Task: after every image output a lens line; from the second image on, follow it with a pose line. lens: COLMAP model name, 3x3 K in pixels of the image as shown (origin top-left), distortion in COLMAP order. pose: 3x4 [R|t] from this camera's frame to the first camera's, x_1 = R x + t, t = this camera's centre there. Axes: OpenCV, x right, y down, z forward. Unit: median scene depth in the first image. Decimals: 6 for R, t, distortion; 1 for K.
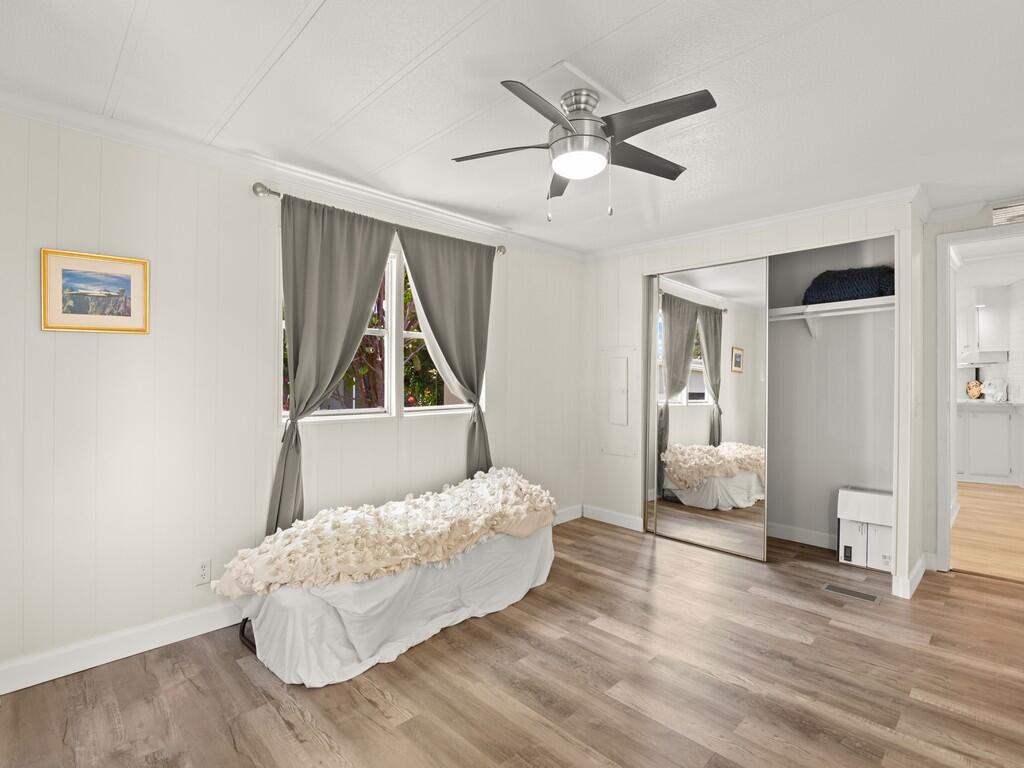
lens RADIAL K [[509.6, 0, 509.0], [0, 509.6, 380.4], [0, 0, 1]] dist [-0.014782, -0.000589]
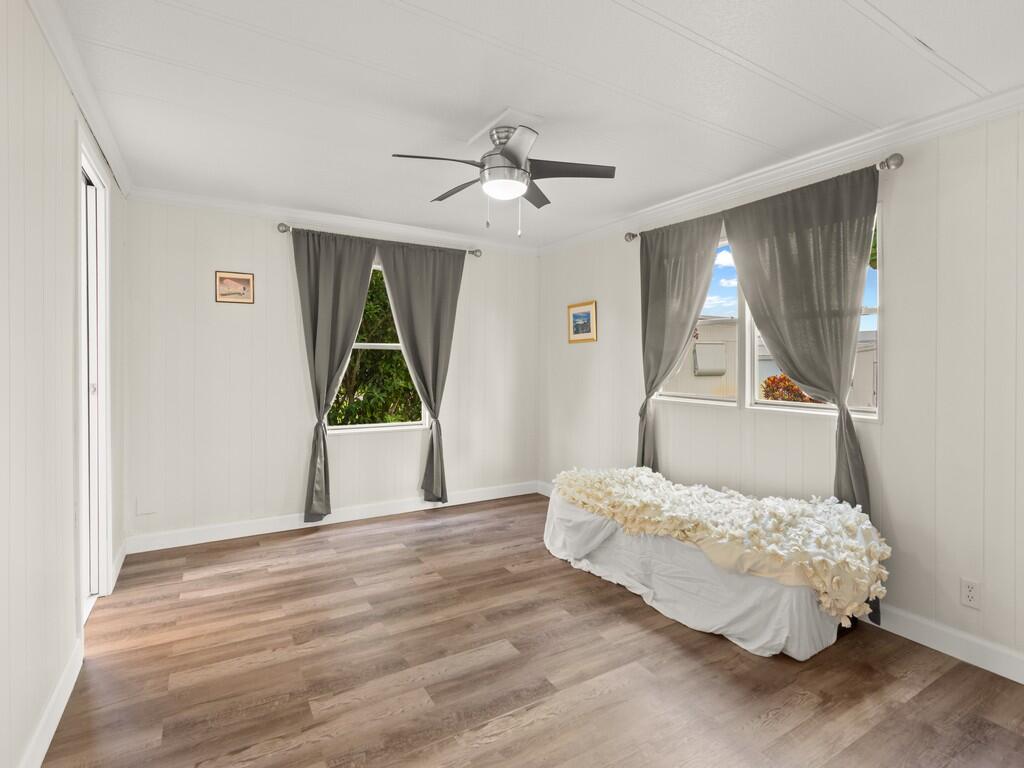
lens RADIAL K [[500.1, 0, 503.8], [0, 500.1, 383.9], [0, 0, 1]] dist [-0.003784, -0.008969]
pose [[-0.233780, 0.034411, -0.971680, 1.188824], [-0.024261, 0.998856, 0.041210, -0.004612], [0.971987, 0.033208, -0.232678, 1.164982]]
